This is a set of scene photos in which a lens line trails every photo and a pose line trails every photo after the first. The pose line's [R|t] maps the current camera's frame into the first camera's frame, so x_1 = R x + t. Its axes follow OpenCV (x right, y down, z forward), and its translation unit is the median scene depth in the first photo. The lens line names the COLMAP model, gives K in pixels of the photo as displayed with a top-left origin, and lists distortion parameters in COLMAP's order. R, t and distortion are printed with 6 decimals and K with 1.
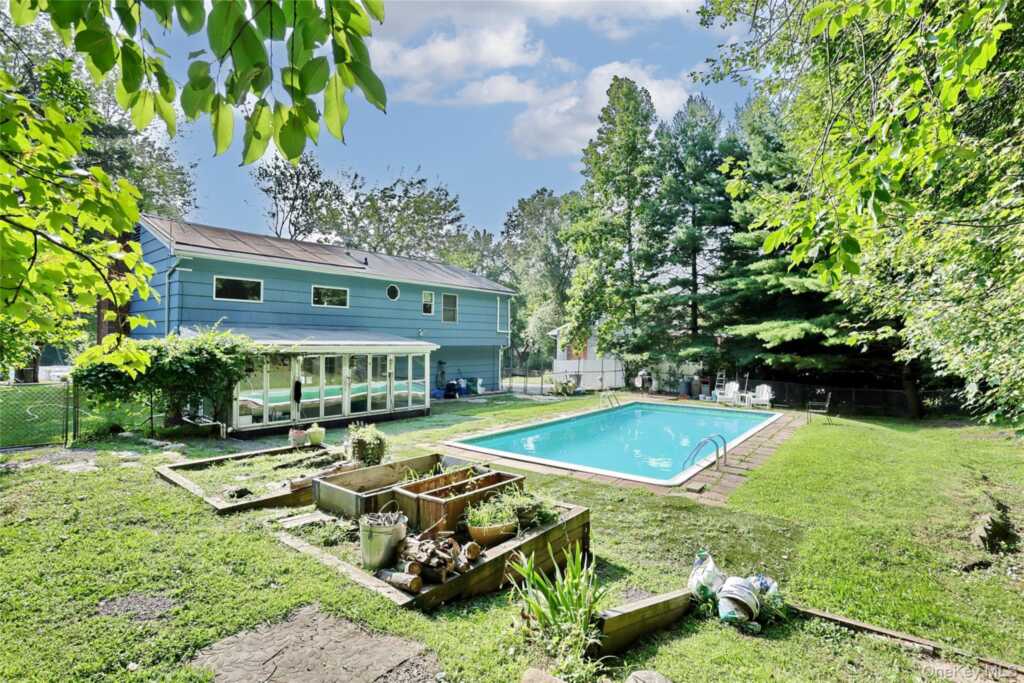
lens RADIAL K [[501.1, 0, 512.0], [0, 501.1, 344.9], [0, 0, 1]] dist [-0.000143, 0.000011]
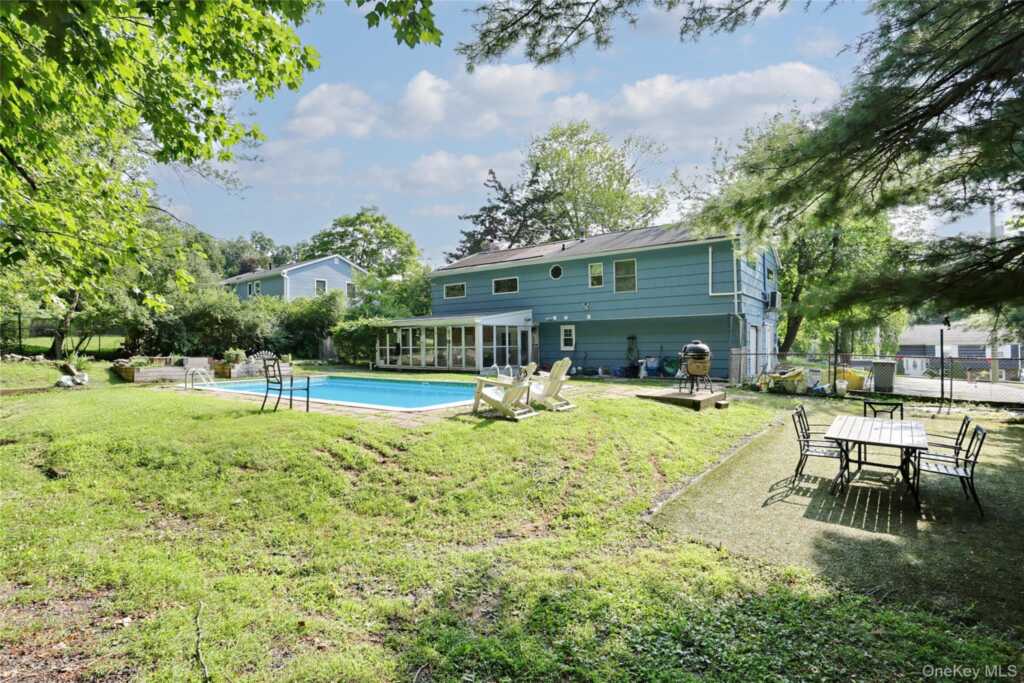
lens RADIAL K [[501.1, 0, 512.2], [0, 501.1, 341.8], [0, 0, 1]] dist [-0.000143, 0.000011]
pose [[0.055866, -0.007840, -0.998408, 1.099285], [0.012103, 0.999901, -0.007174, 0.071747], [0.998365, -0.011683, 0.055955, 1.071916]]
